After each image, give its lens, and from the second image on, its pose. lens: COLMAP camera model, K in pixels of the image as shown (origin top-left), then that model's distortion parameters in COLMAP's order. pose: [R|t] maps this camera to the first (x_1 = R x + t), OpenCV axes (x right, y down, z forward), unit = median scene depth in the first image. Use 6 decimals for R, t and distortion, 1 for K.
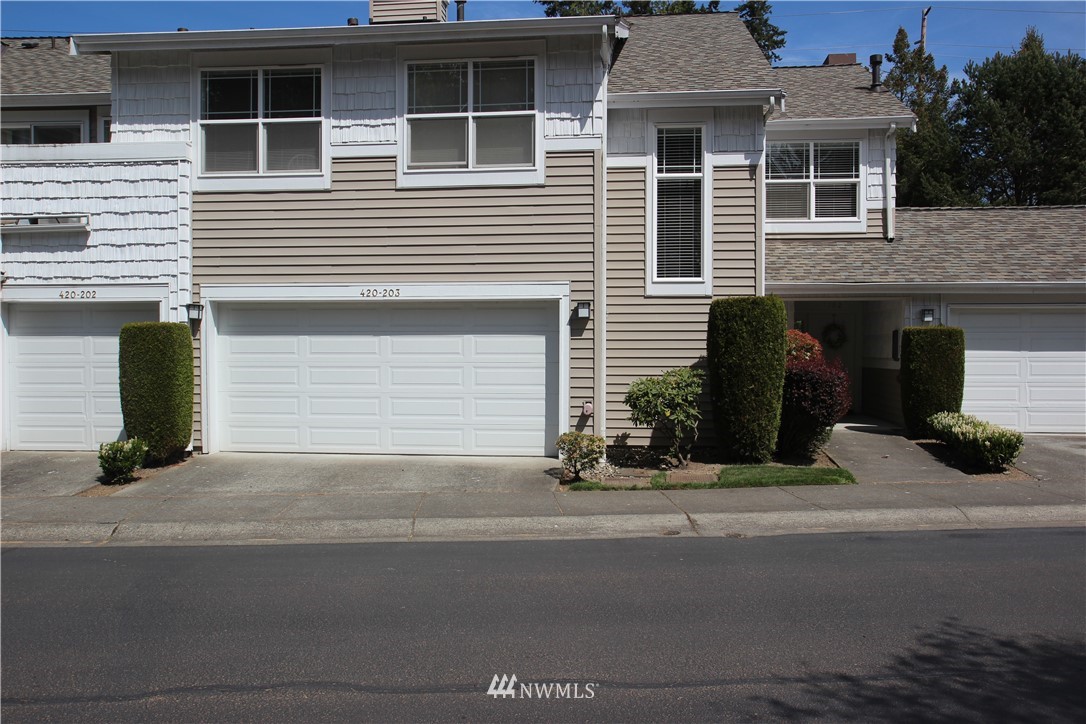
lens RADIAL K [[946.8, 0, 543.0], [0, 946.8, 362.0], [0, 0, 1]] dist [-0.013477, -0.001023]
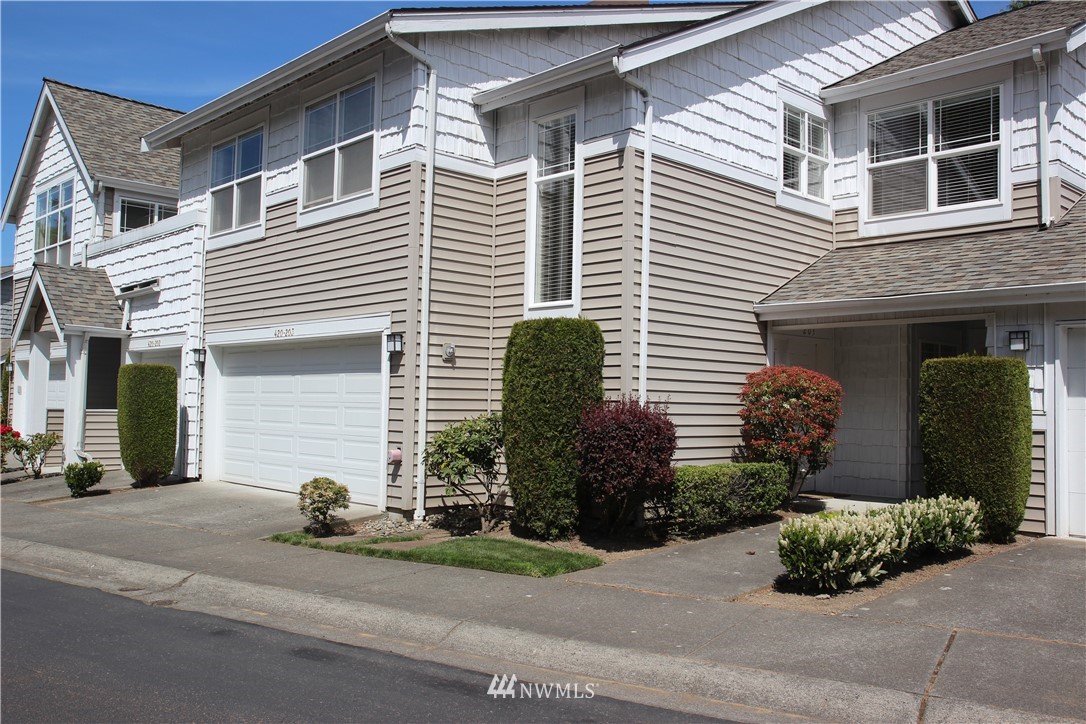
lens RADIAL K [[921.7, 0, 543.0], [0, 921.7, 362.0], [0, 0, 1]] dist [-0.000362, 0.006228]
pose [[0.769068, -0.016489, -0.638954, 0.647316], [-0.024562, 0.998166, -0.055323, 0.006294], [0.638695, 0.058241, 0.767253, 0.397949]]
